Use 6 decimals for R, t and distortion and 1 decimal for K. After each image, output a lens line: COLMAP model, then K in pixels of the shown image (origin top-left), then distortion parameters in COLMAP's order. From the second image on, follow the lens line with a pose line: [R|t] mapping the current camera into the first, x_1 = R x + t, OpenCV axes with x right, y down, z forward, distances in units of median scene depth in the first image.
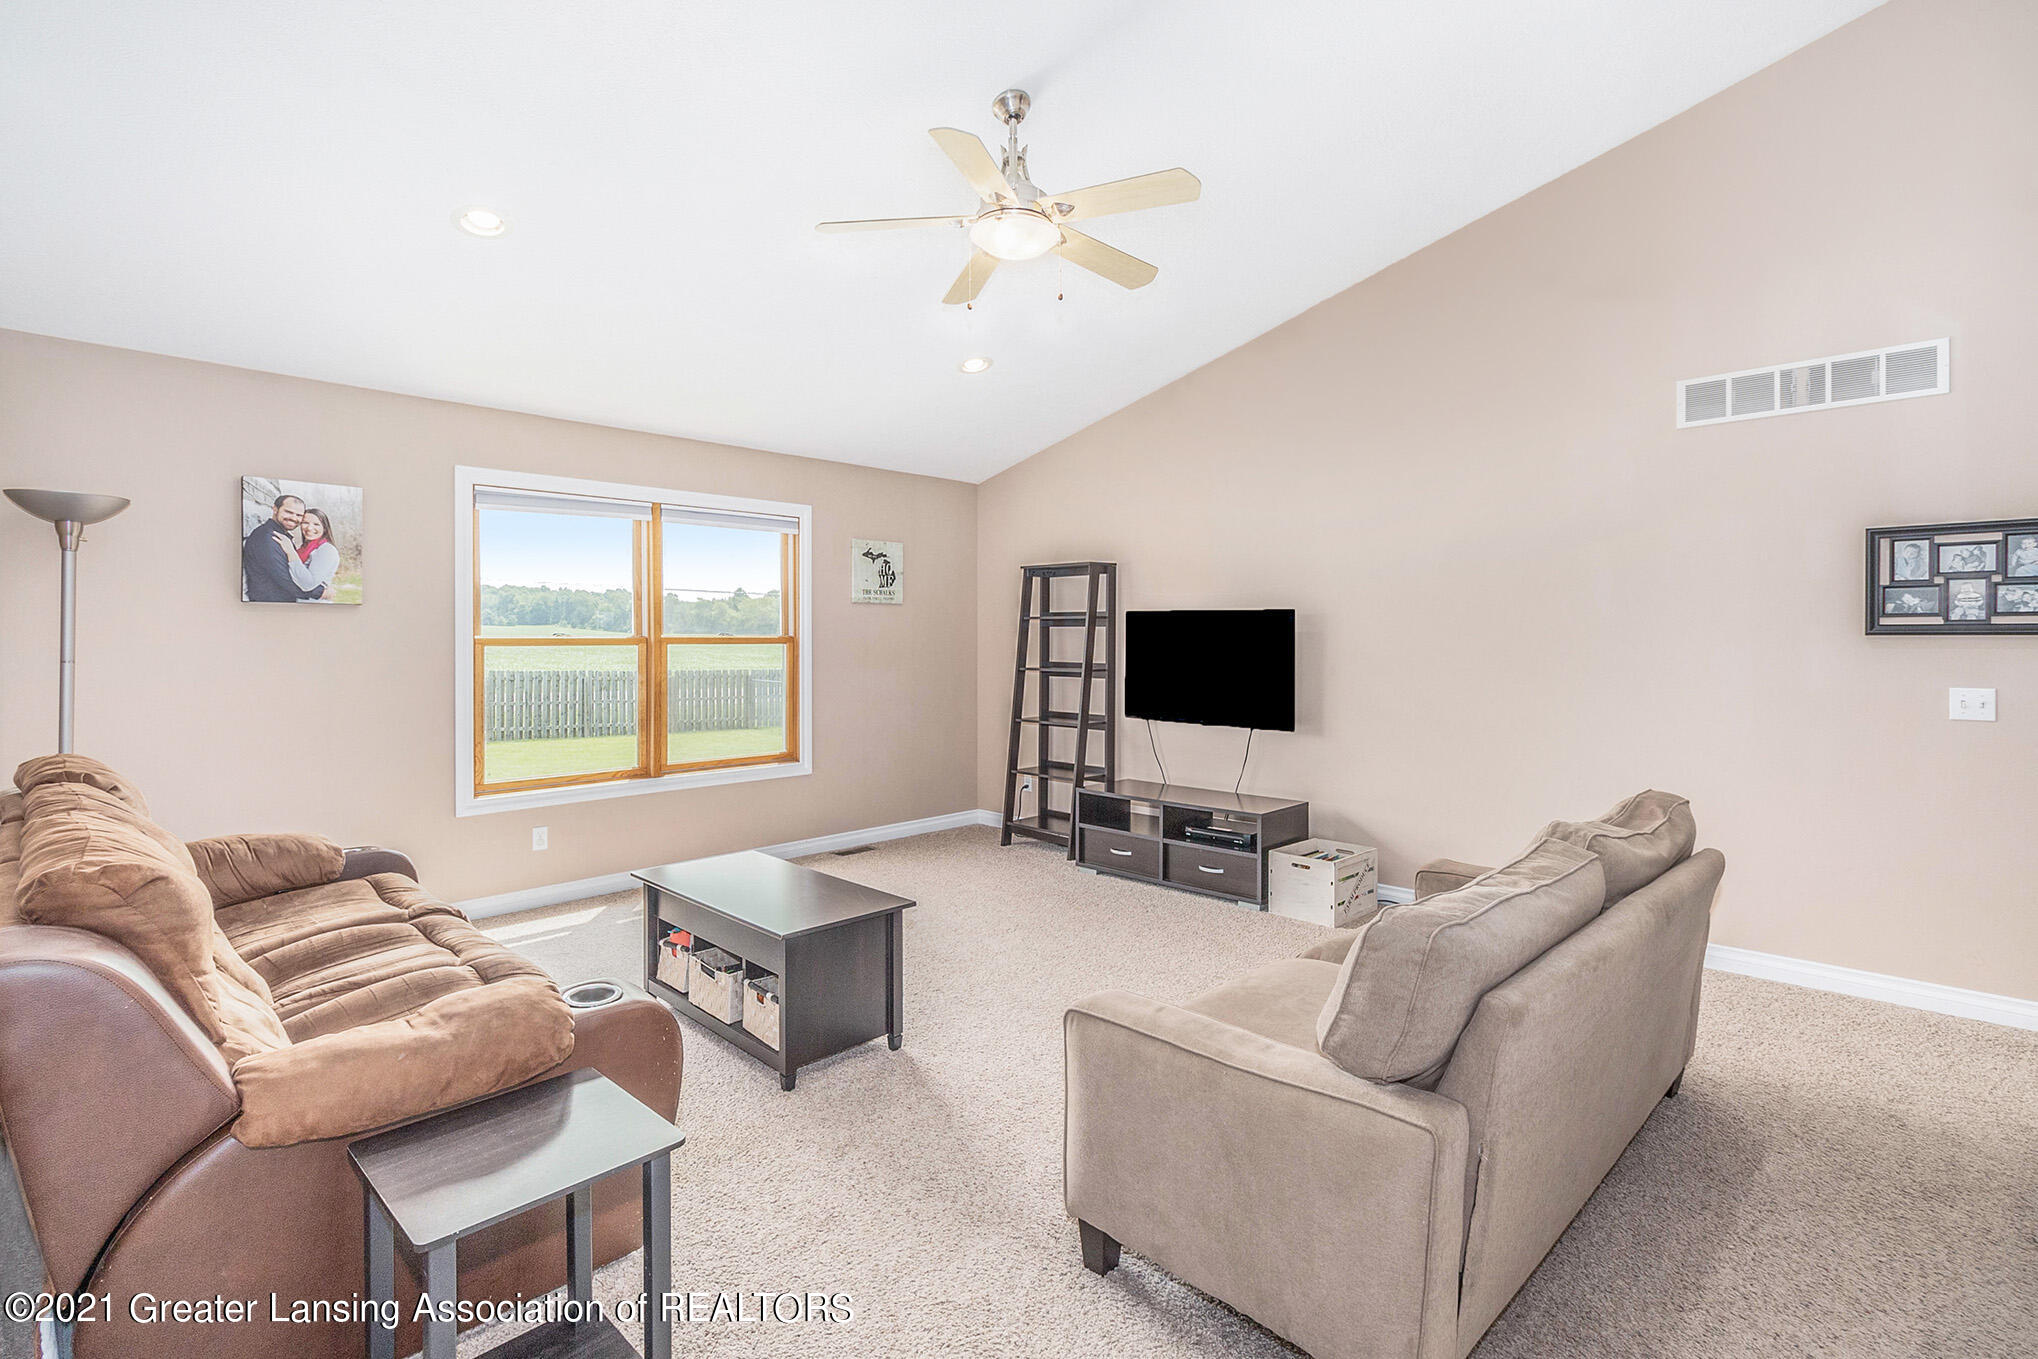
lens RADIAL K [[967.0, 0, 1023.9], [0, 967.0, 655.1], [0, 0, 1]] dist [-0.001319, -0.000256]
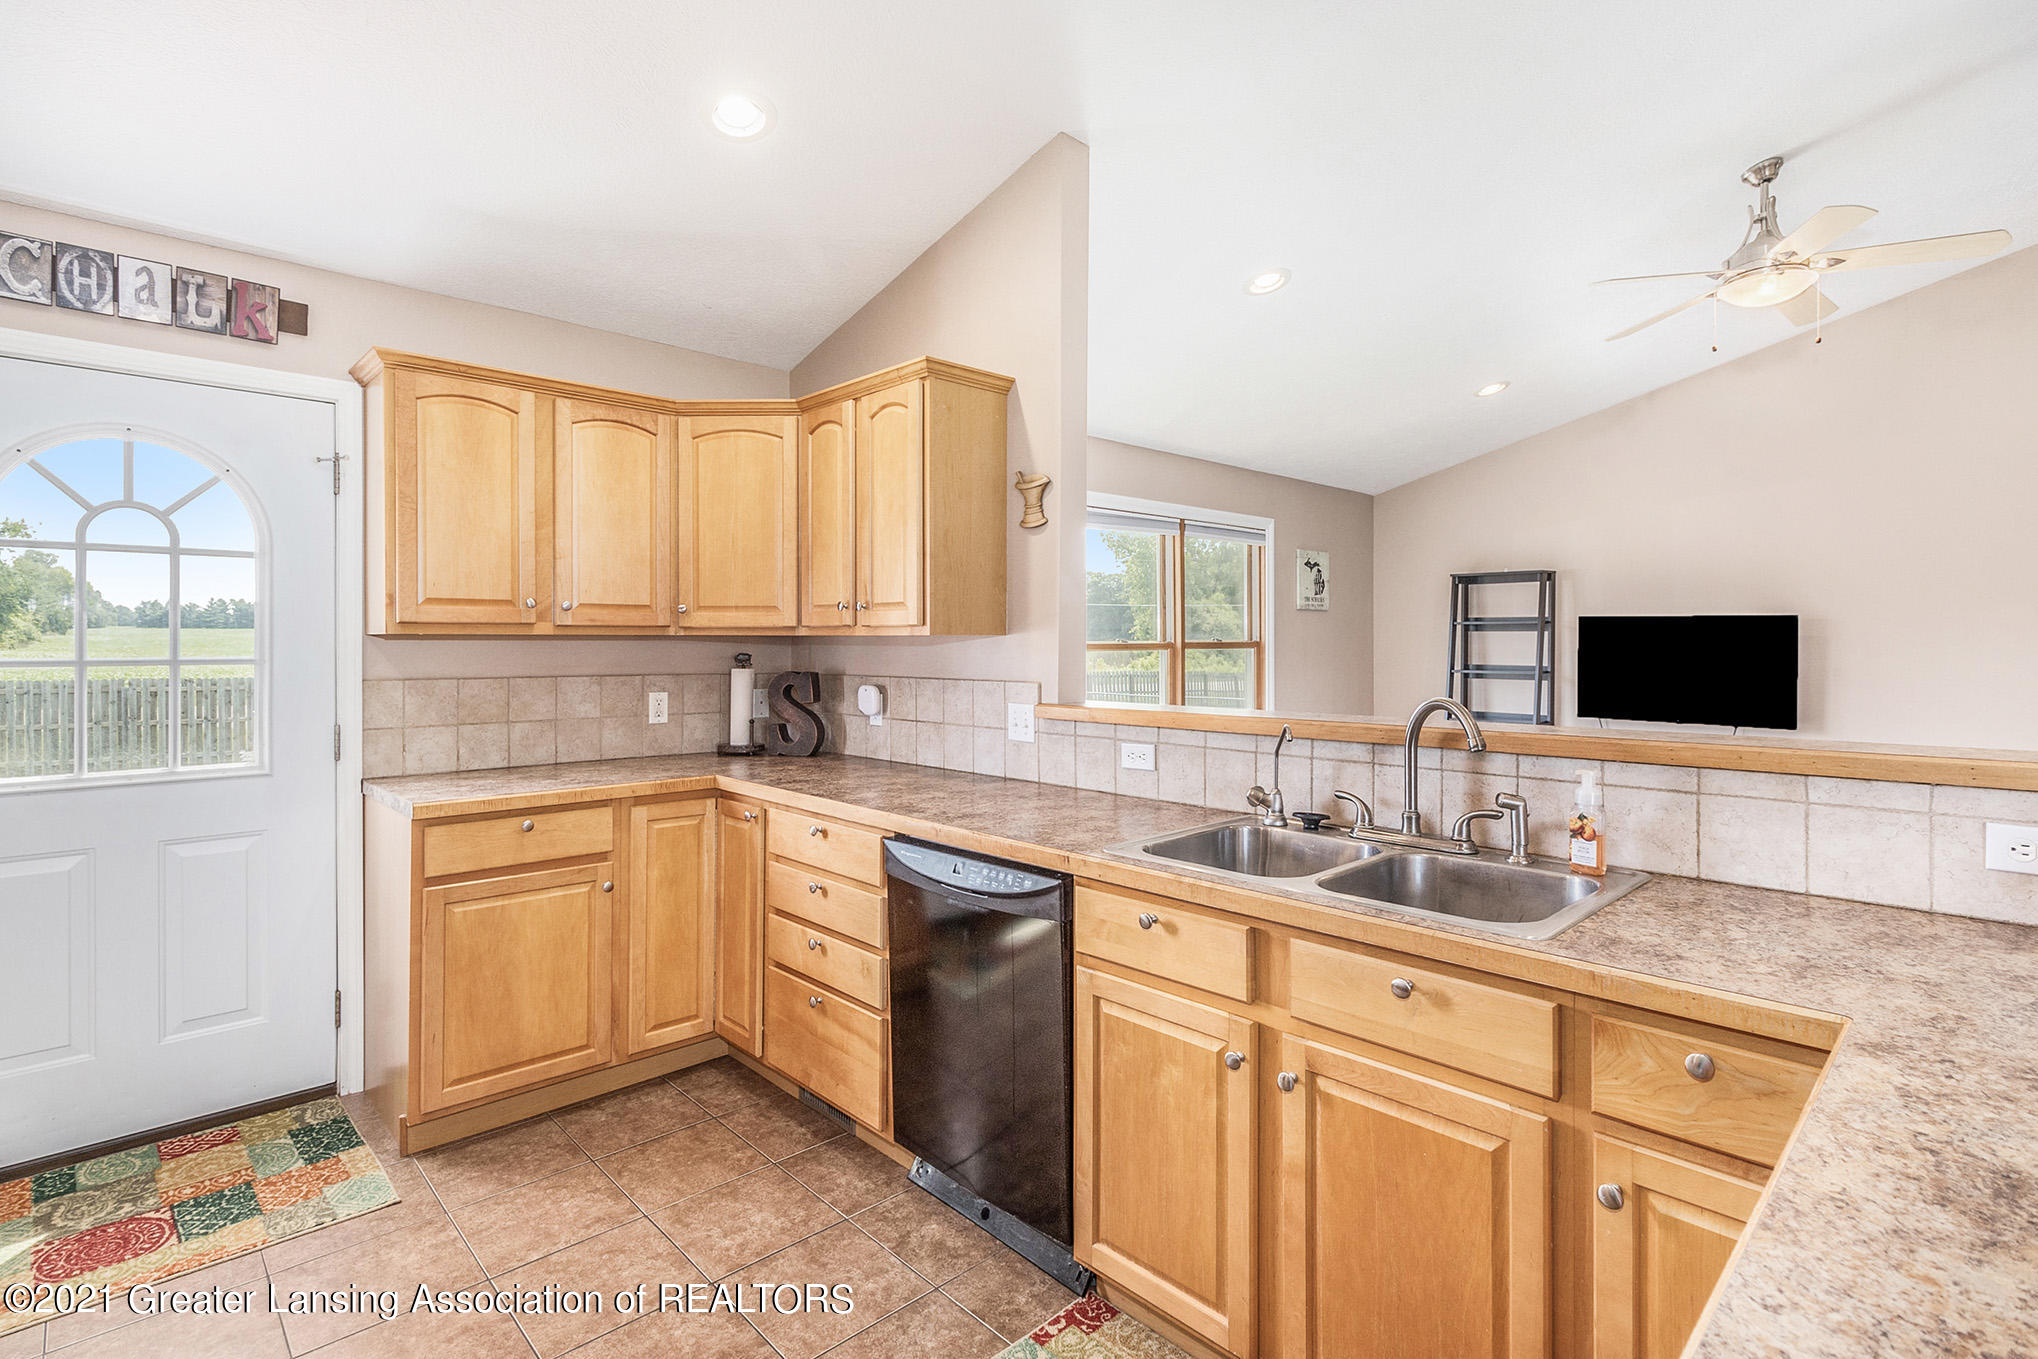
lens RADIAL K [[967.0, 0, 1023.9], [0, 967.0, 655.1], [0, 0, 1]] dist [-0.001319, -0.000256]
pose [[0.999344, -0.000558, -0.036204, -0.465966], [0.000522, 0.999999, -0.001008, -0.002549], [0.036205, 0.000988, 0.999344, -0.085118]]
